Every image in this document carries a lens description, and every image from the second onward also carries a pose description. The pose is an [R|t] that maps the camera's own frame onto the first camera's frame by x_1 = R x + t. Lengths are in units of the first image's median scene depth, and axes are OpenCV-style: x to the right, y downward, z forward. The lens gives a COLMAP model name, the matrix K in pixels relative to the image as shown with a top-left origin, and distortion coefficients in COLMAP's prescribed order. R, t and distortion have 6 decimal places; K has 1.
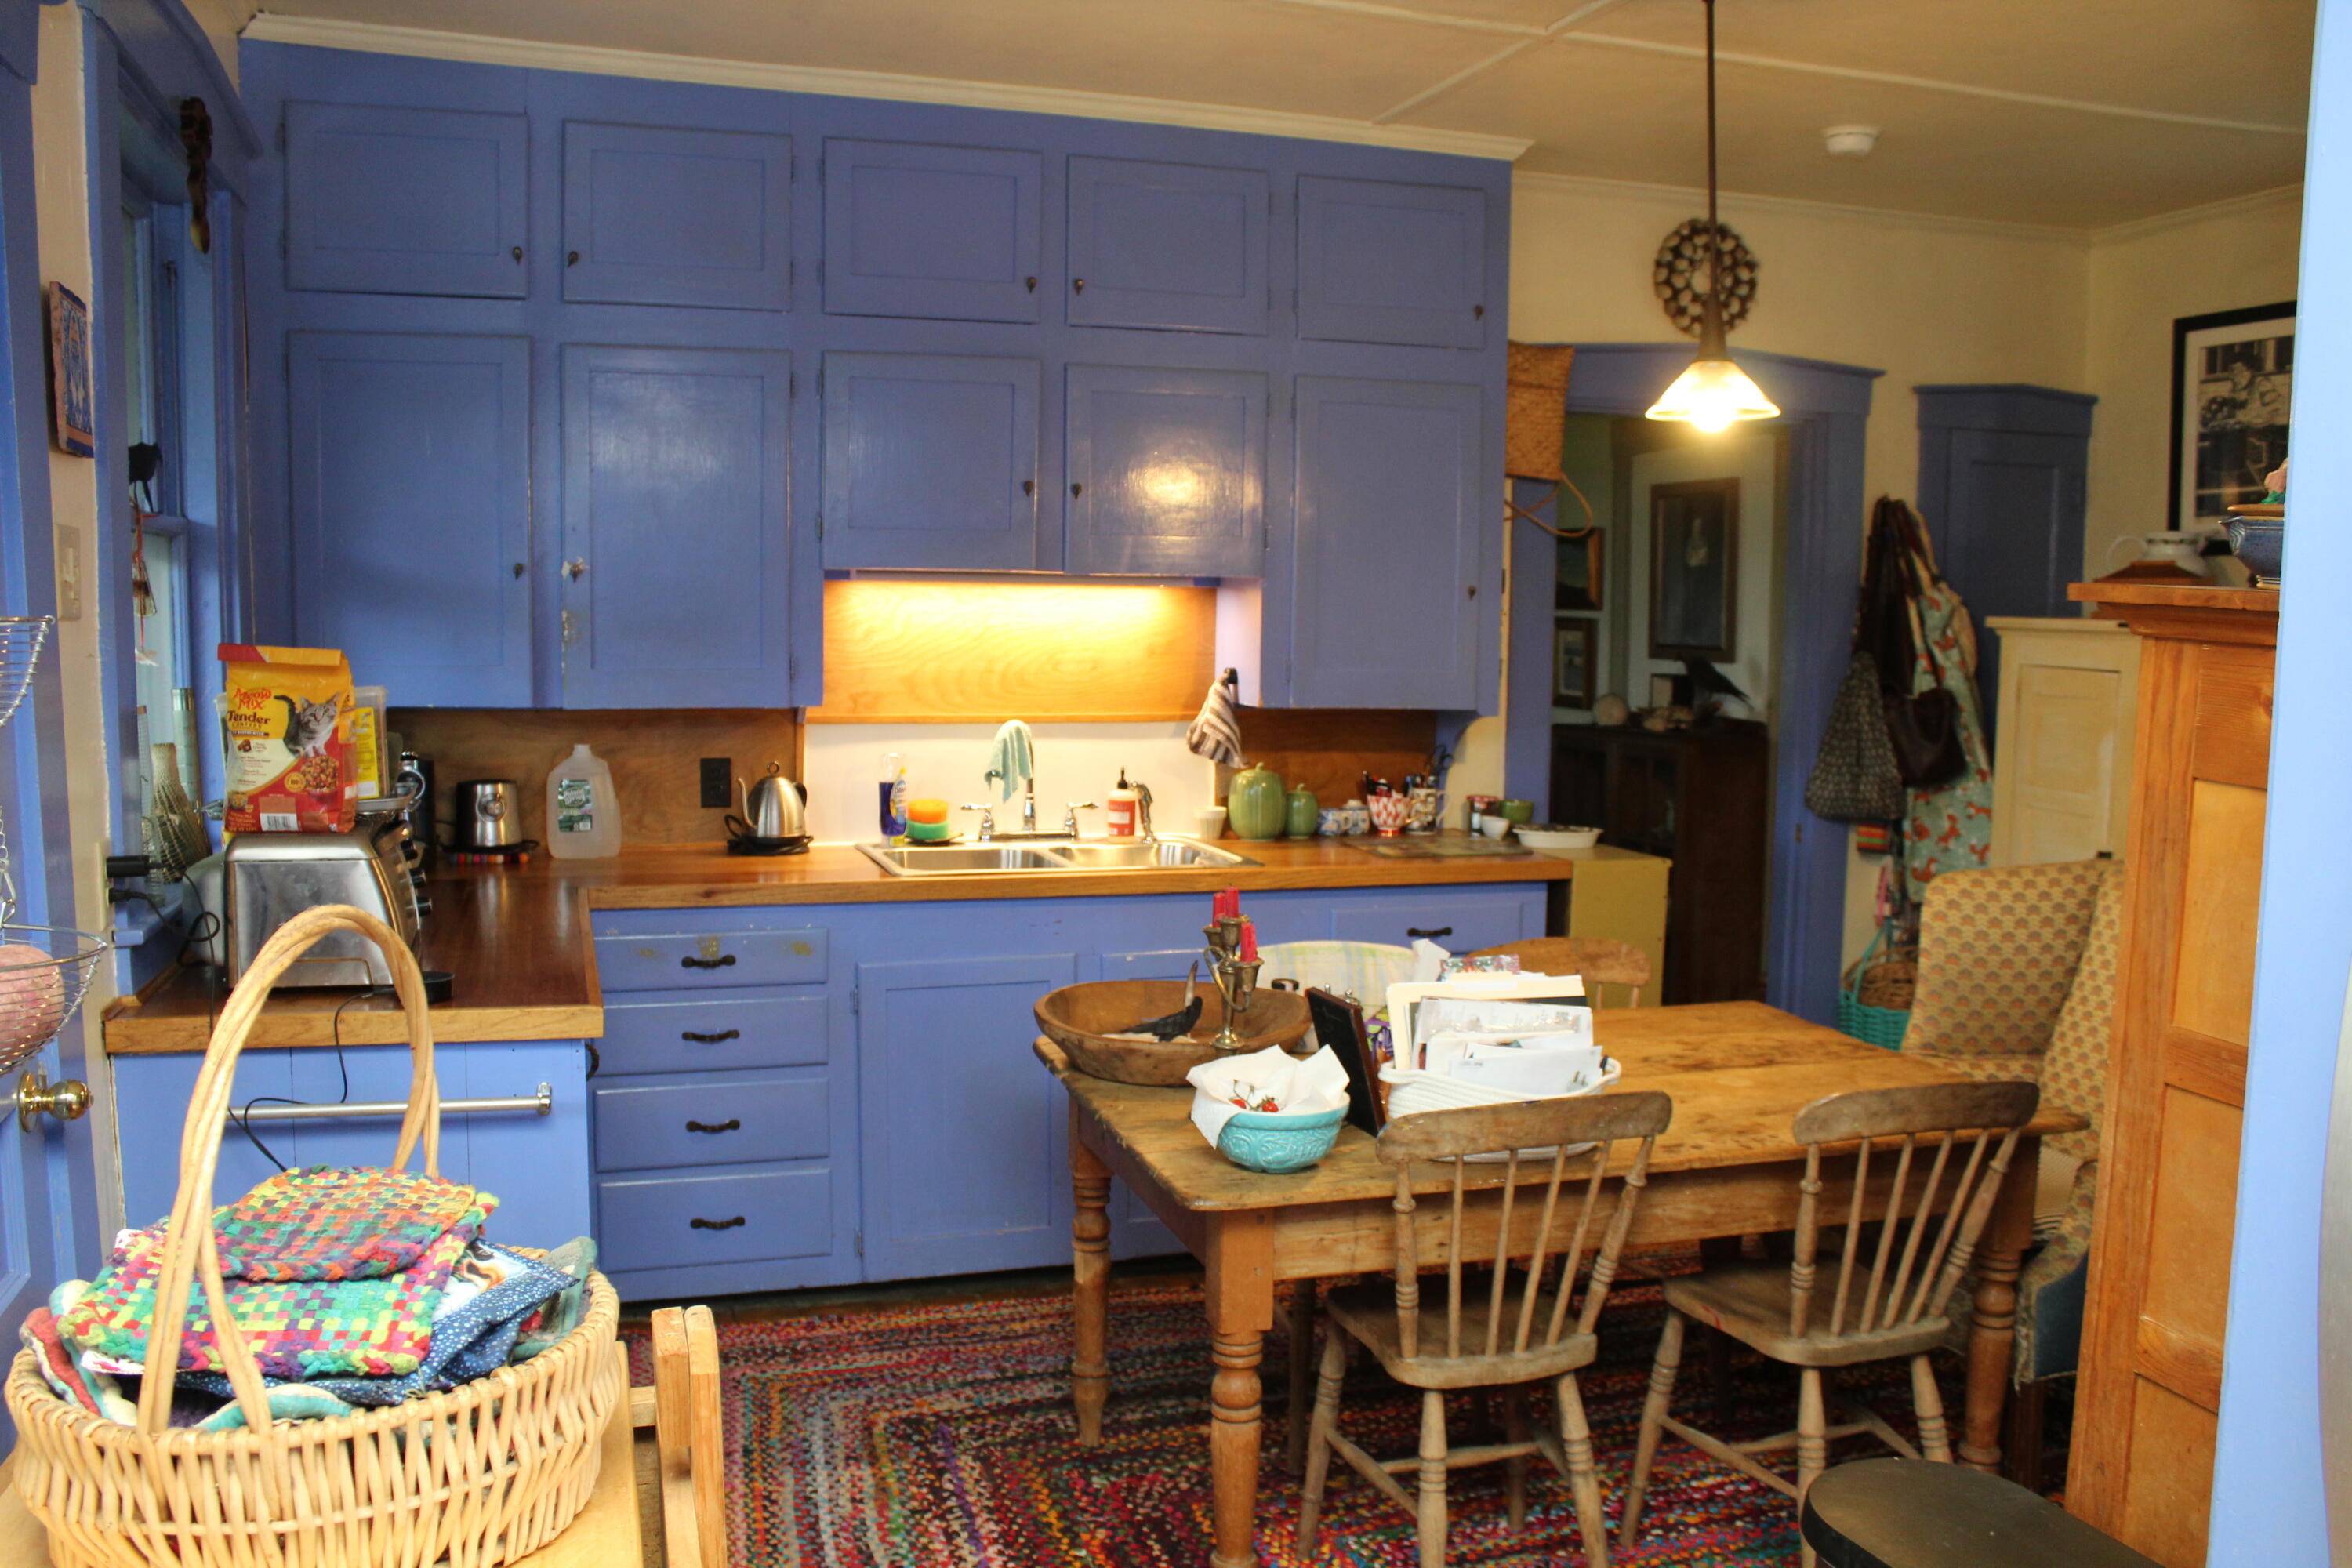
lens RADIAL K [[1951.9, 0, 1140.8], [0, 1951.9, 794.5], [0, 0, 1]] dist [-0.148828, 0.128062]
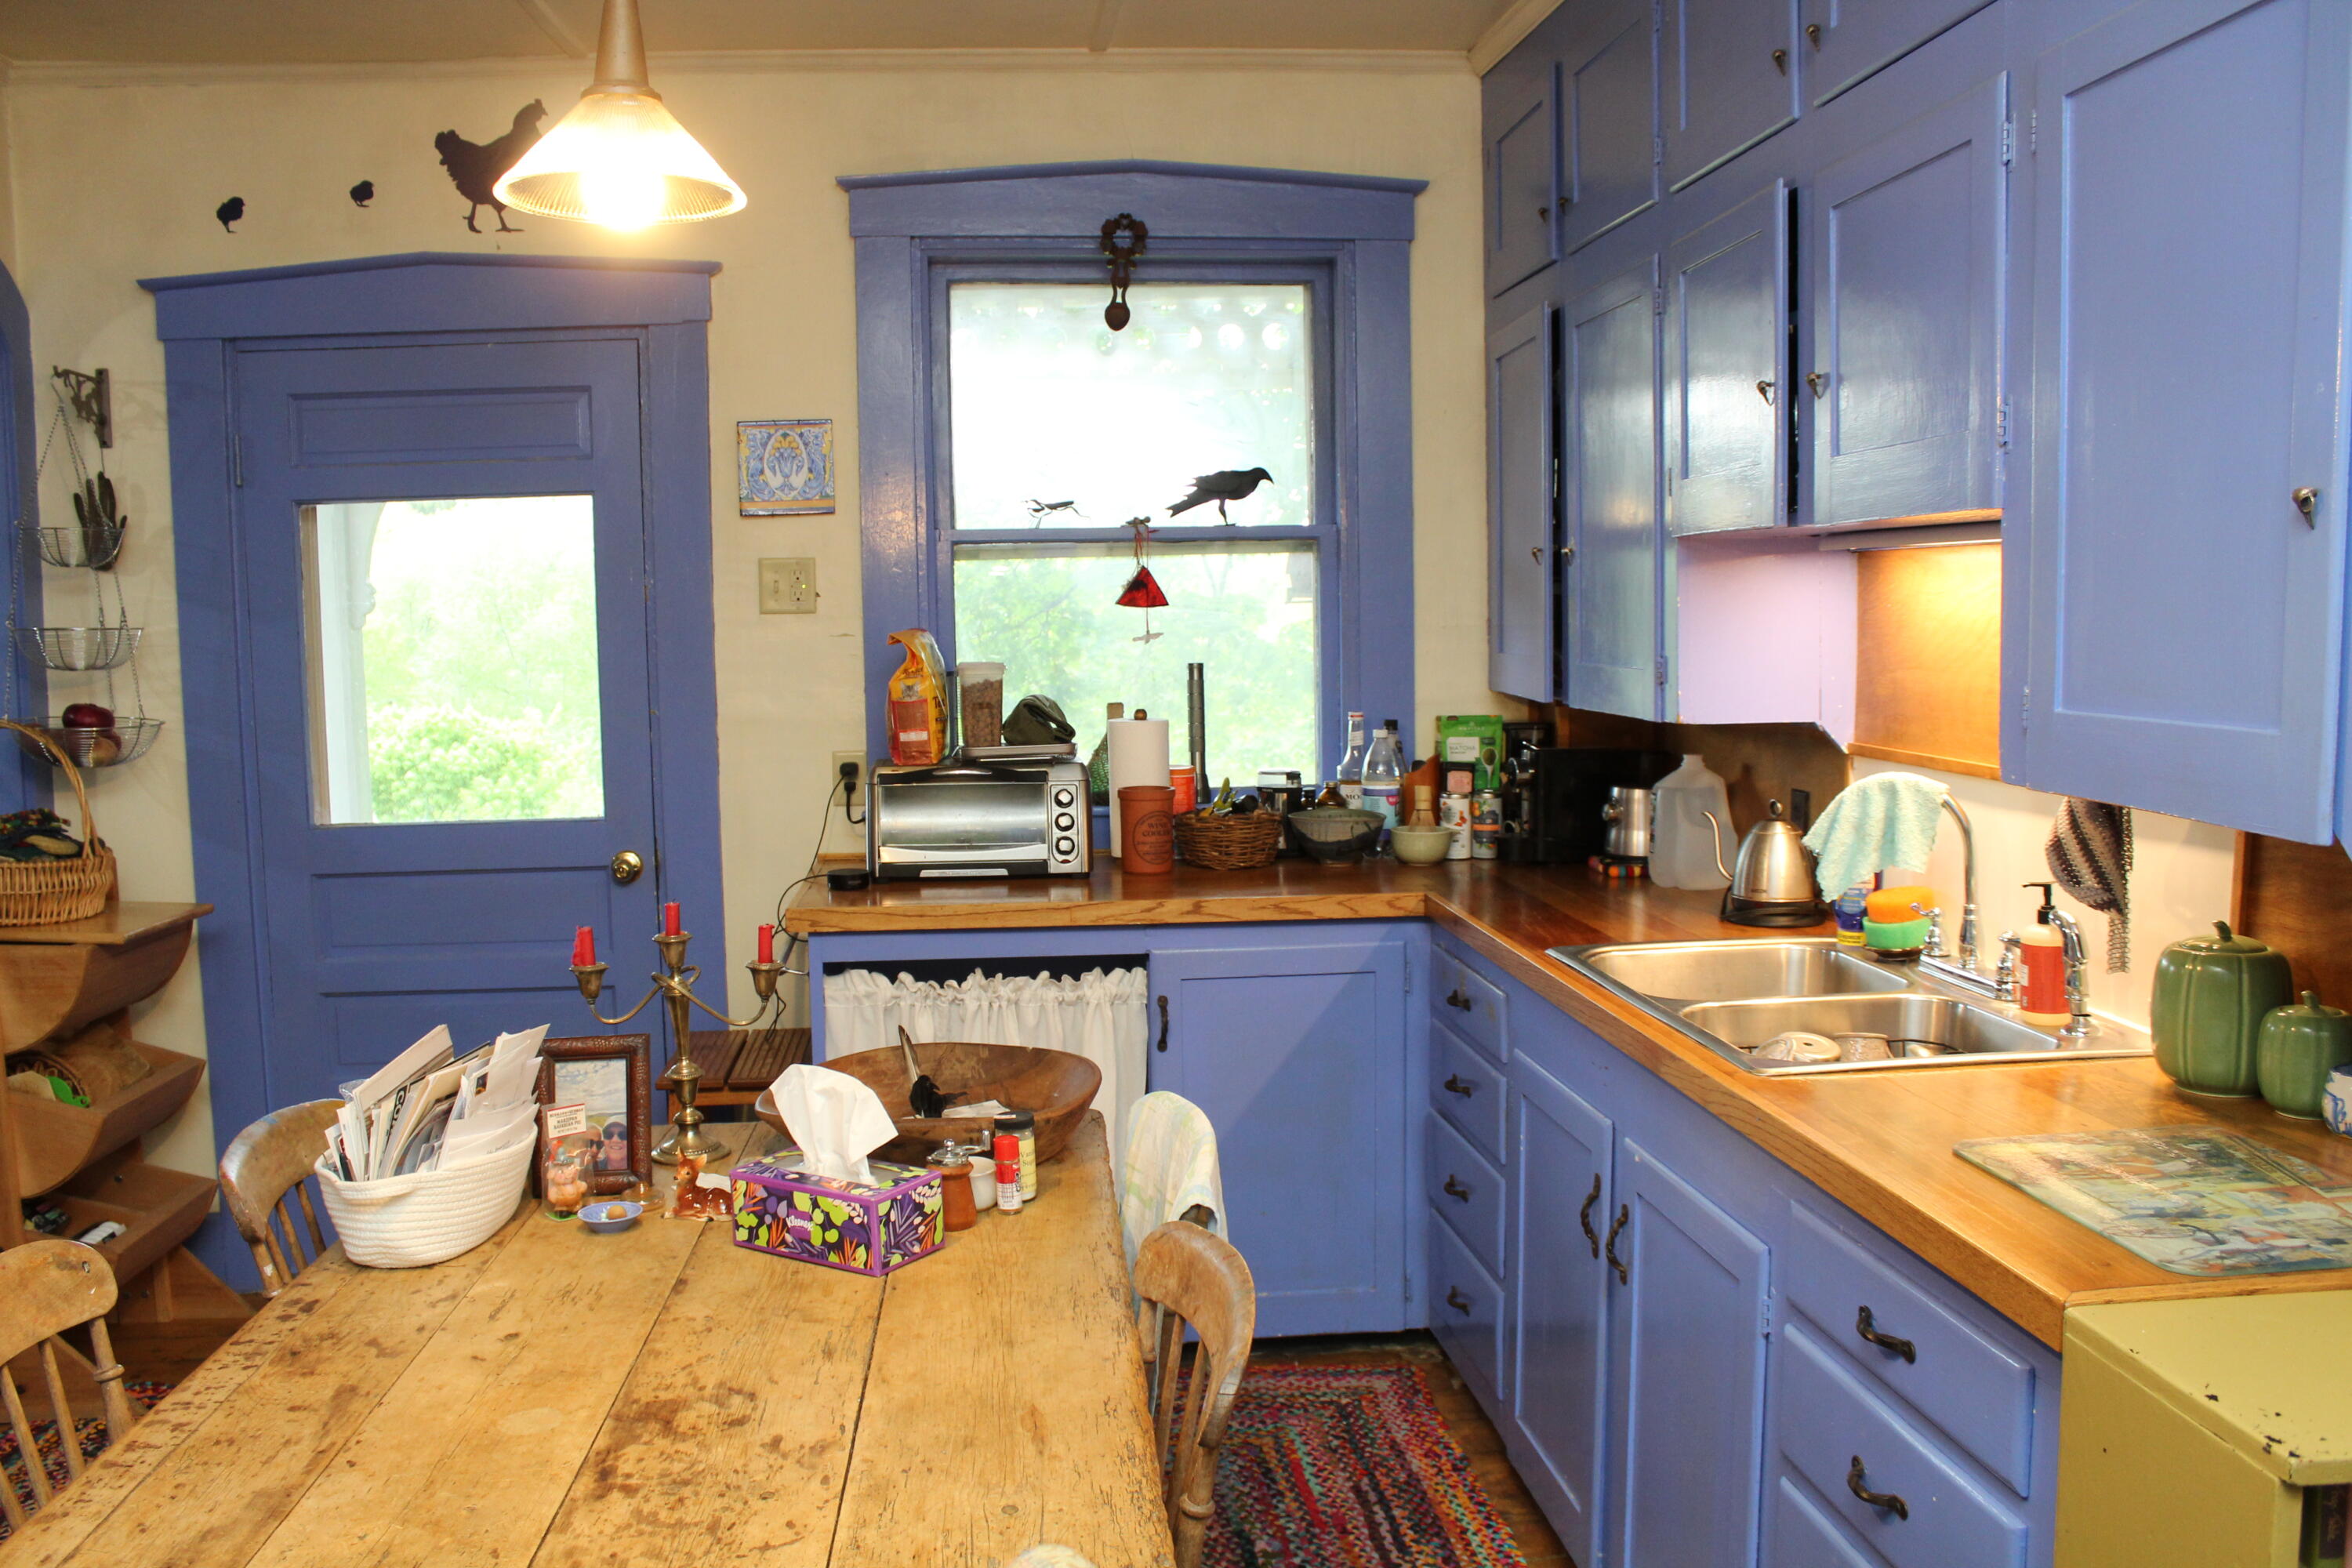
lens RADIAL K [[1951.9, 0, 1150.6], [0, 1951.9, 801.5], [0, 0, 1]] dist [-0.148828, 0.128062]
pose [[-0.220383, 0.089323, -0.971315, 0.531110], [-0.079226, 0.990869, 0.109097, -0.071006], [0.972191, 0.100997, -0.211294, 0.852113]]
